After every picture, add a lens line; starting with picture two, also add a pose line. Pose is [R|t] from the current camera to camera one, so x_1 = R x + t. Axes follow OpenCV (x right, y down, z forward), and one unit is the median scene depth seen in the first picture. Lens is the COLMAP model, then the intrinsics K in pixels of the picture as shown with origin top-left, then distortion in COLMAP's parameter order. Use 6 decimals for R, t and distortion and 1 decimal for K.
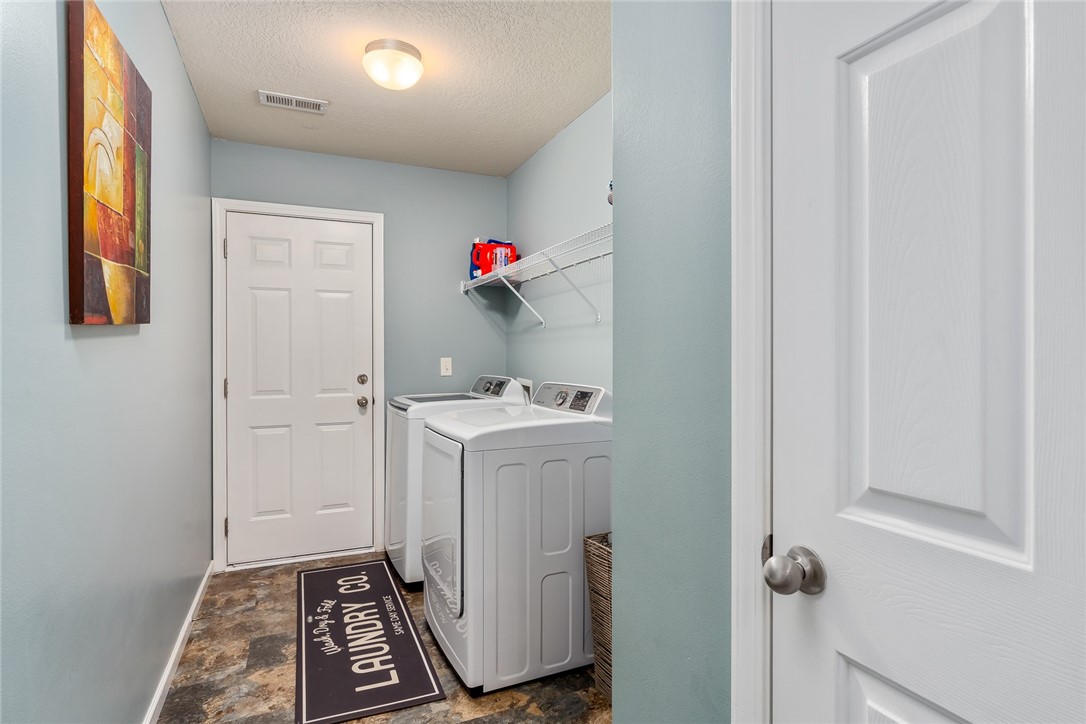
lens RADIAL K [[583.5, 0, 548.2], [0, 583.5, 358.5], [0, 0, 1]] dist [-0.005225, 0.002675]
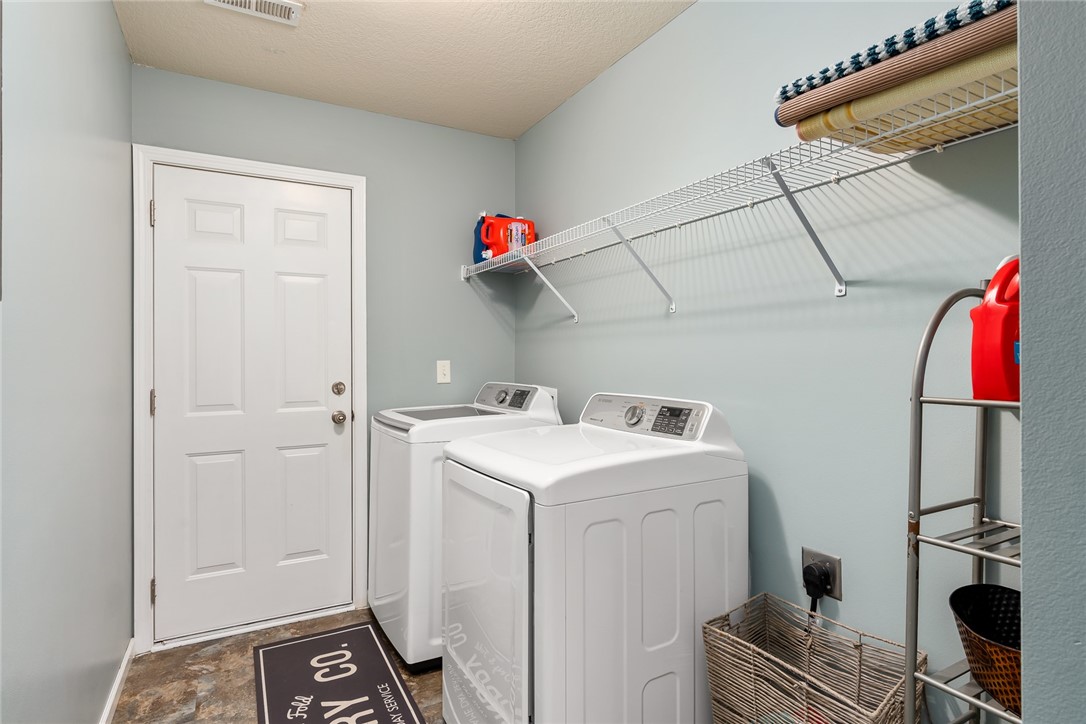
lens RADIAL K [[583.5, 0, 548.2], [0, 583.5, 358.5], [0, 0, 1]] dist [-0.005225, 0.002675]
pose [[0.996135, -0.000823, 0.087826, -0.119688], [0.001151, 0.999993, -0.003691, -0.001189], [-0.087823, 0.003778, 0.996129, 0.222620]]
